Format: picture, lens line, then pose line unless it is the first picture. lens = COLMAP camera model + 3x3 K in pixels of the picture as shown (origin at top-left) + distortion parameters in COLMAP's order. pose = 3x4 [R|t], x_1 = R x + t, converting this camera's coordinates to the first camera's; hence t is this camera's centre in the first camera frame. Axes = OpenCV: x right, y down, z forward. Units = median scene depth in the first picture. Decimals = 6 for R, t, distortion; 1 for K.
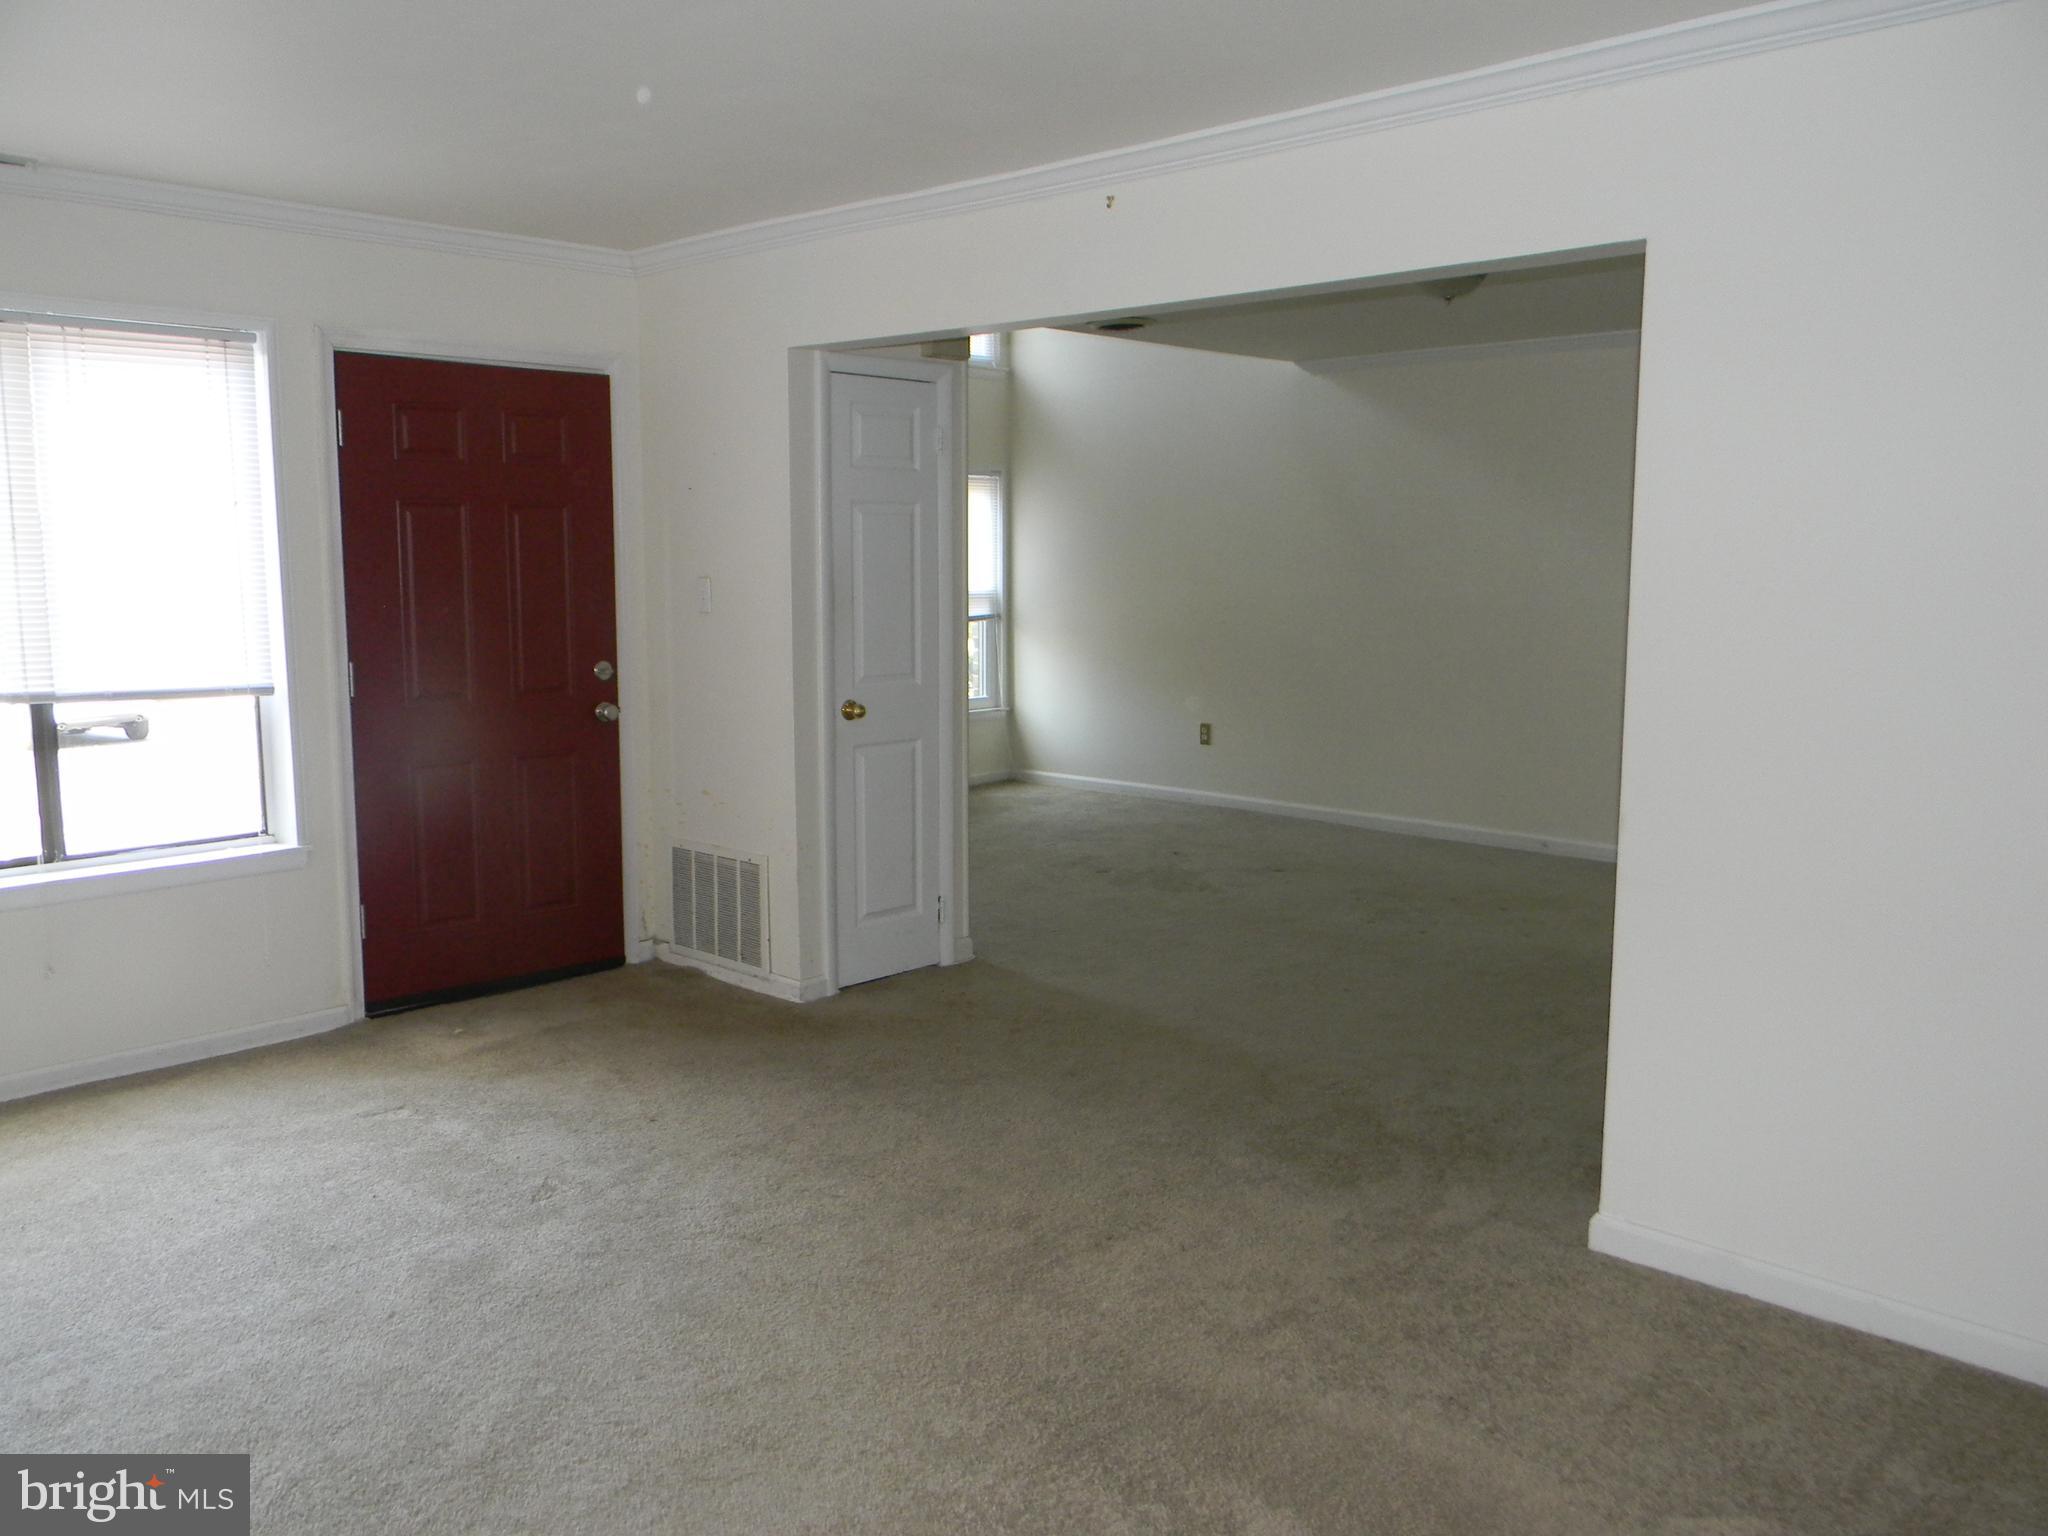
lens RADIAL K [[1655.8, 0, 1016.2], [0, 1655.8, 758.9], [0, 0, 1]] dist [0.010738, -0.012217]
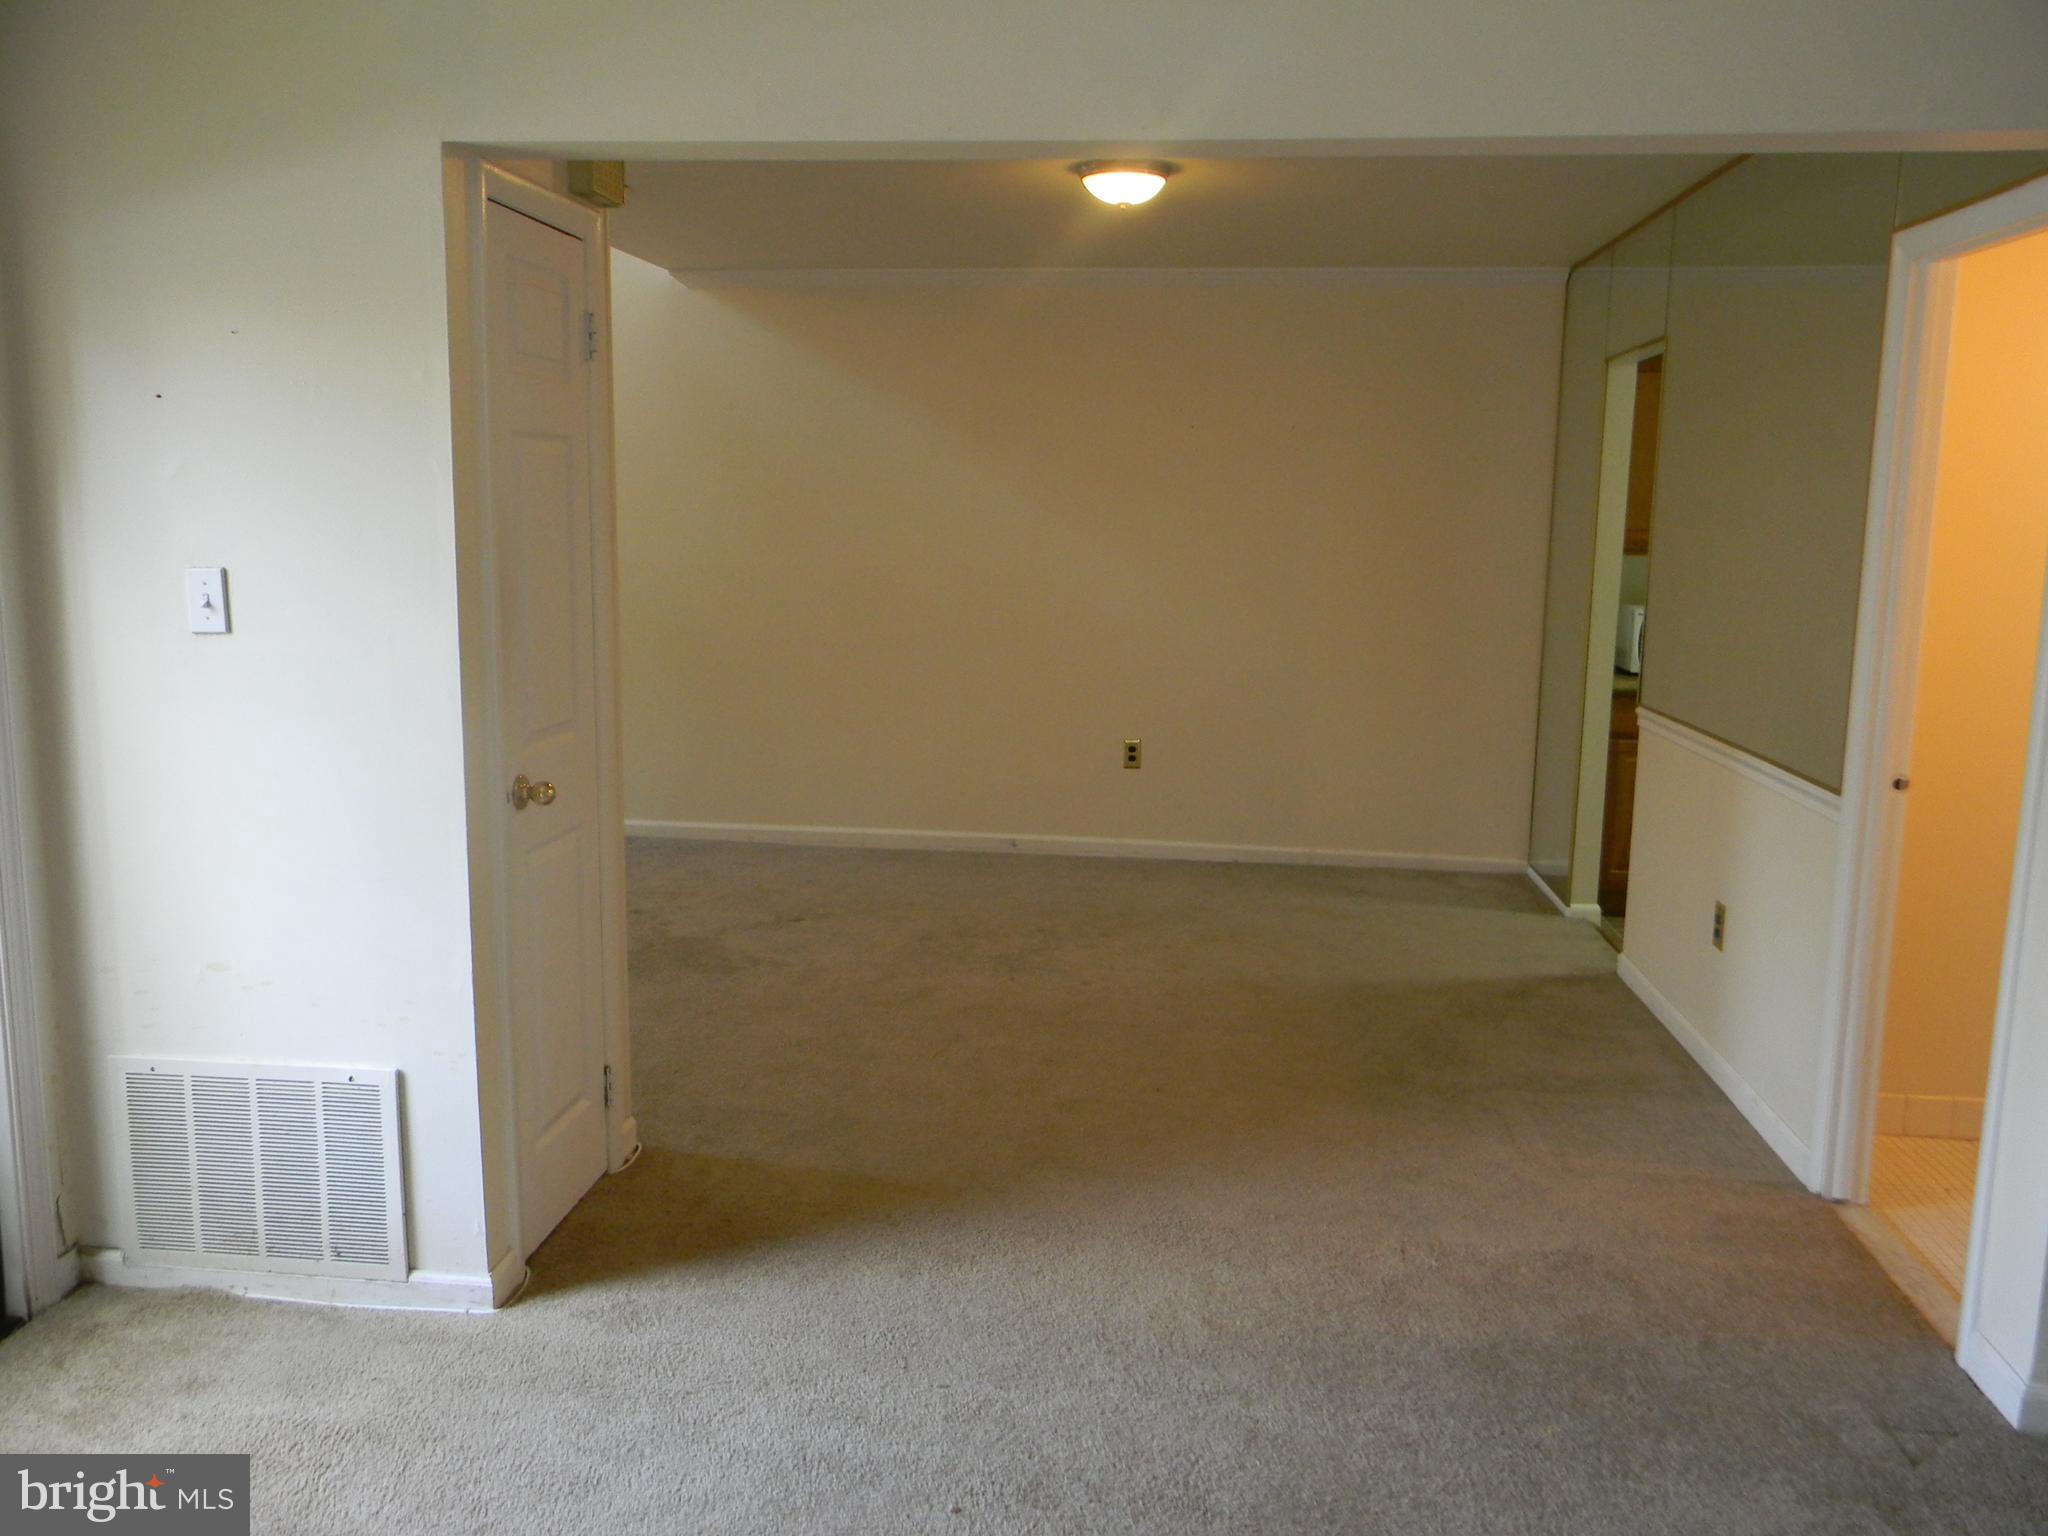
lens RADIAL K [[1633.6, 0, 1024.0], [0, 1633.6, 768.0], [0, 0, 1]] dist [-0.000378, -0.005636]
pose [[0.790937, -0.087043, 0.605675, -0.286579], [0.064630, 0.996178, 0.058764, -0.055956], [-0.608475, -0.007334, 0.793539, 0.408849]]
